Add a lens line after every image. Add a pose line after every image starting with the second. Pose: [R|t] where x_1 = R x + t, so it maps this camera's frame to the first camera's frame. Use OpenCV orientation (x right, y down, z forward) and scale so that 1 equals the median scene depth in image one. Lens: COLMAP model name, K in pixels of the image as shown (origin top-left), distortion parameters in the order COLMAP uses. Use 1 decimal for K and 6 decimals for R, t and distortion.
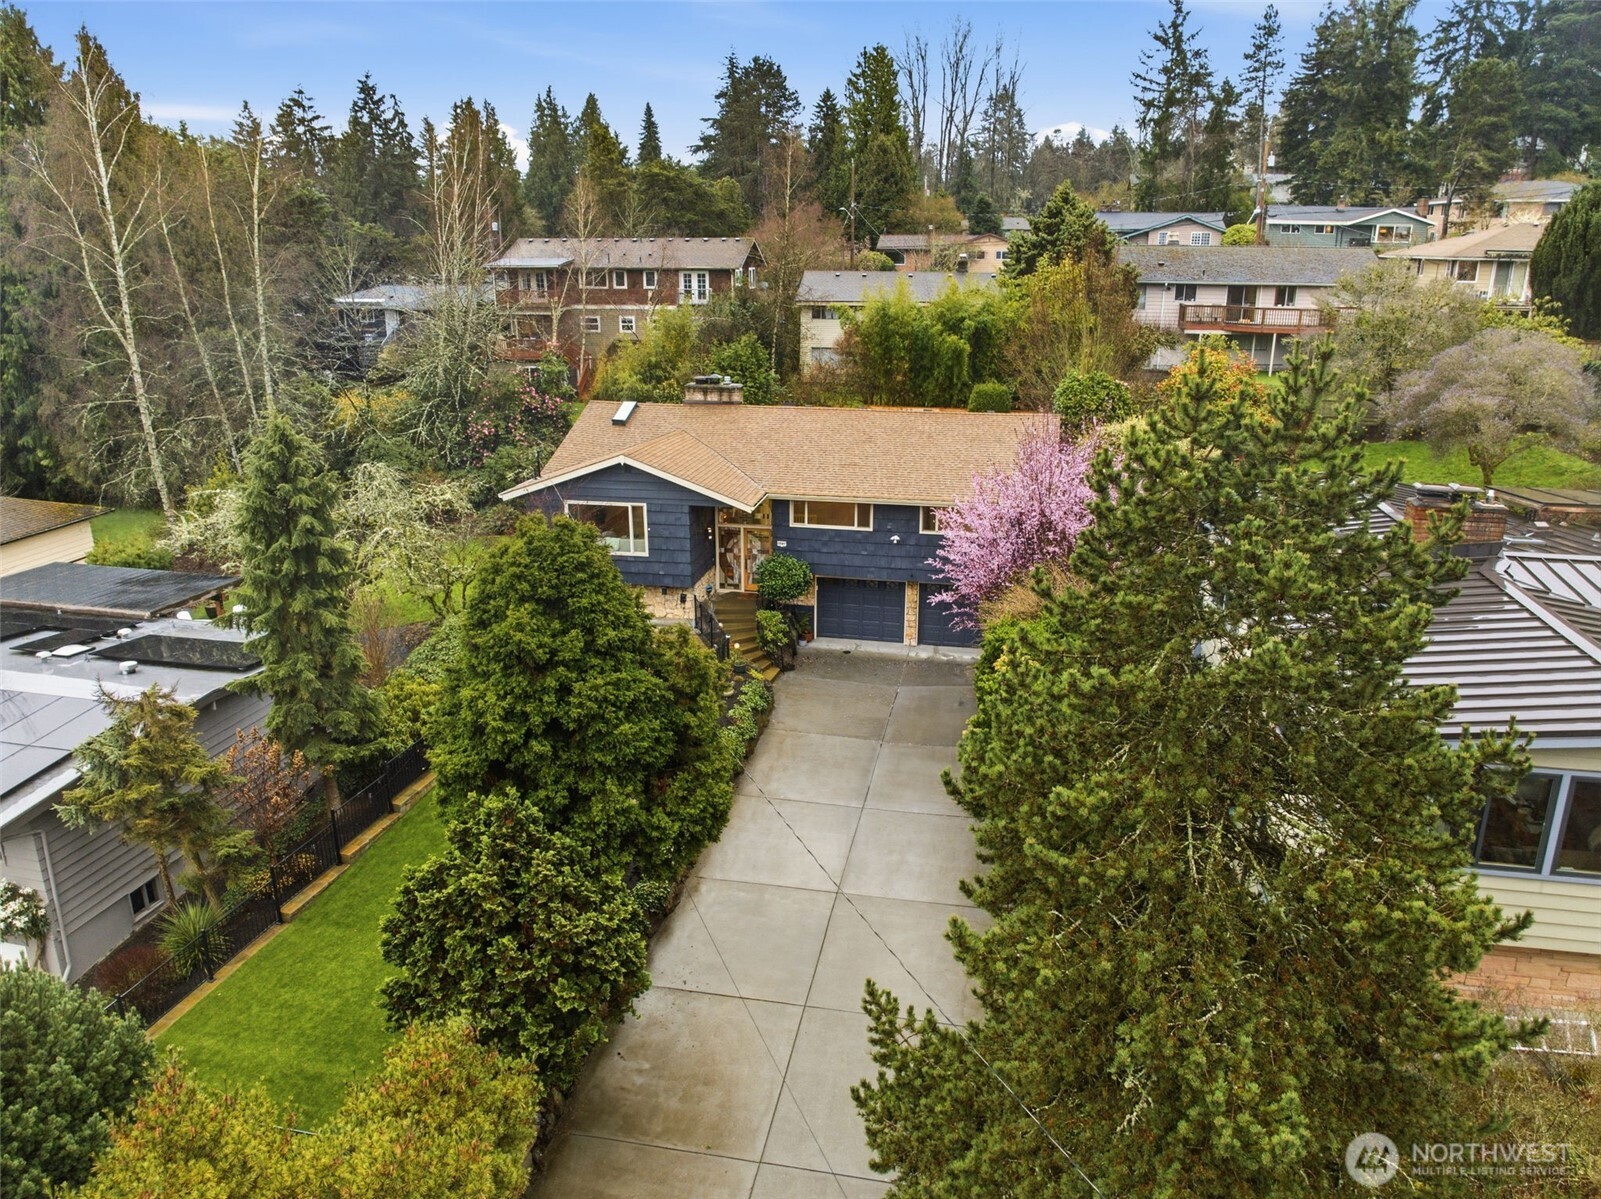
lens RADIAL K [[1188.7, 0, 800.5], [0, 1188.7, 599.5], [0, 0, 1]] dist [-0.045232, 0.002908]
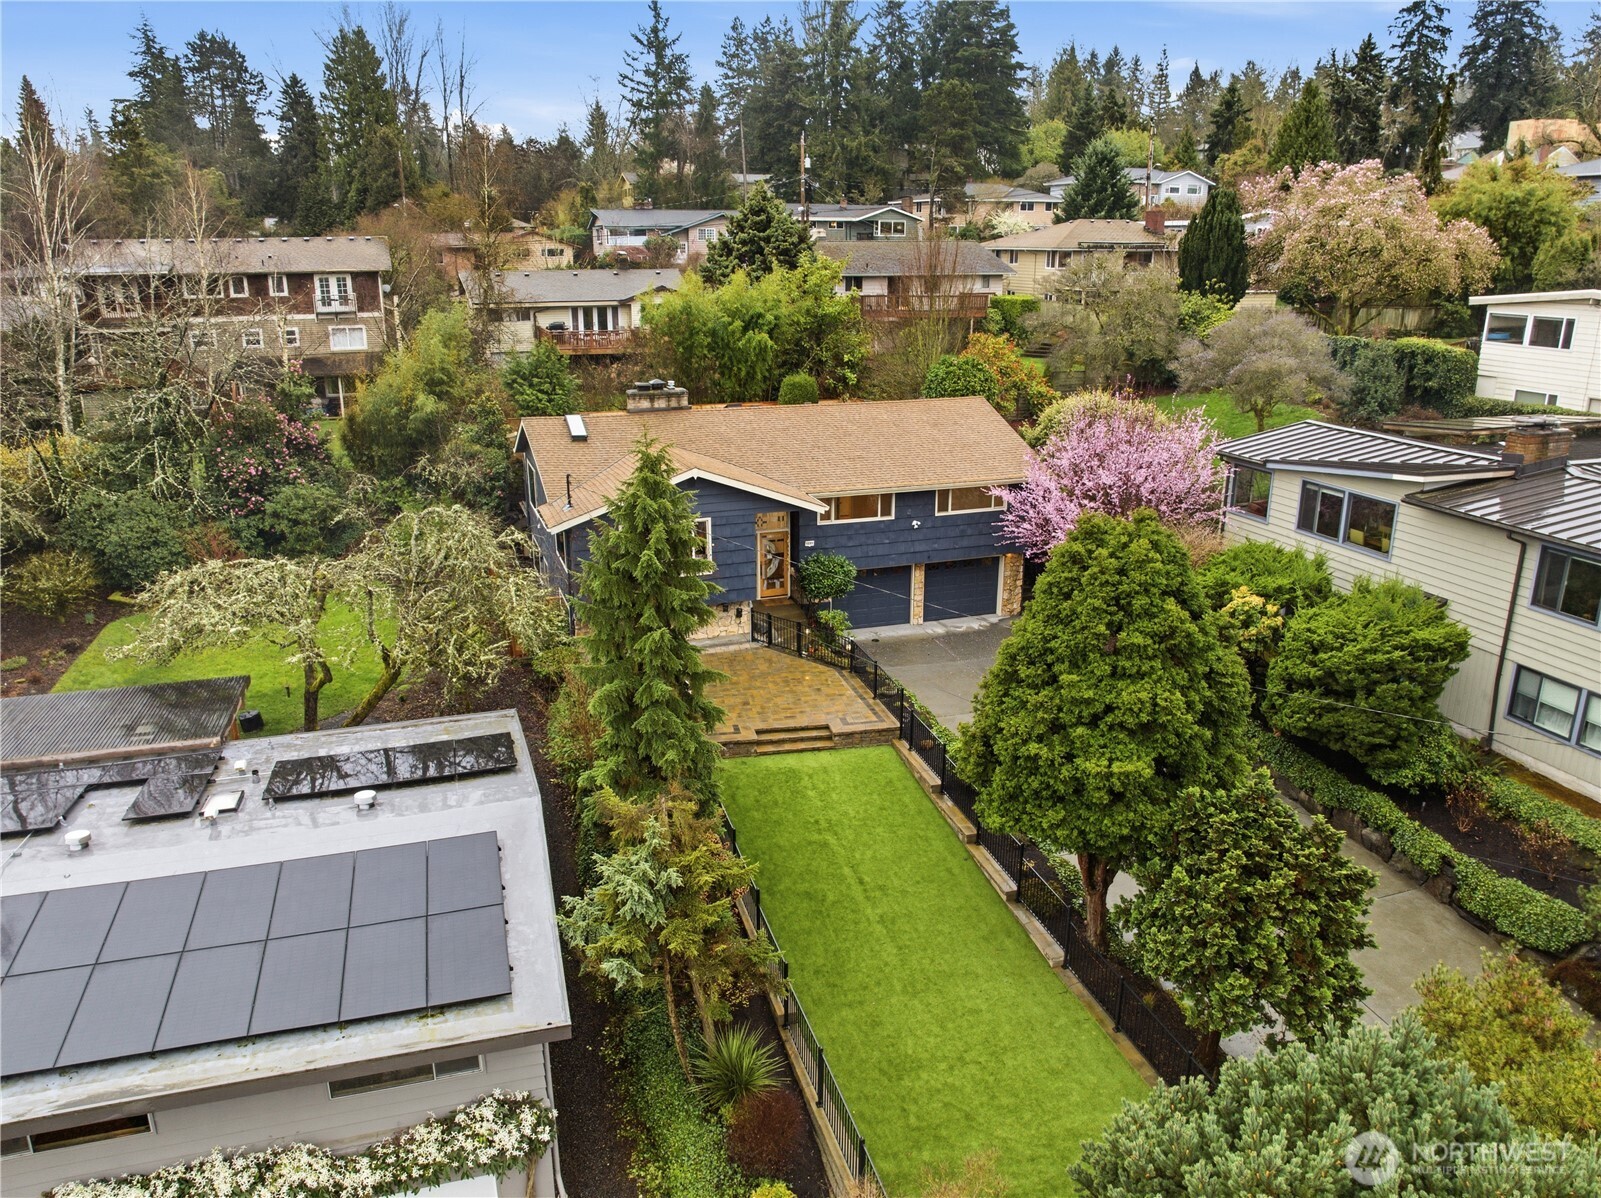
lens RADIAL K [[1188.7, 0, 800.5], [0, 1188.7, 599.0], [0, 0, 1]] dist [-0.045232, 0.002908]
pose [[0.851511, -0.152665, 0.501620, -0.311127], [0.151667, 0.987492, 0.043079, -0.026583], [-0.501922, 0.039397, 0.864015, 0.087882]]
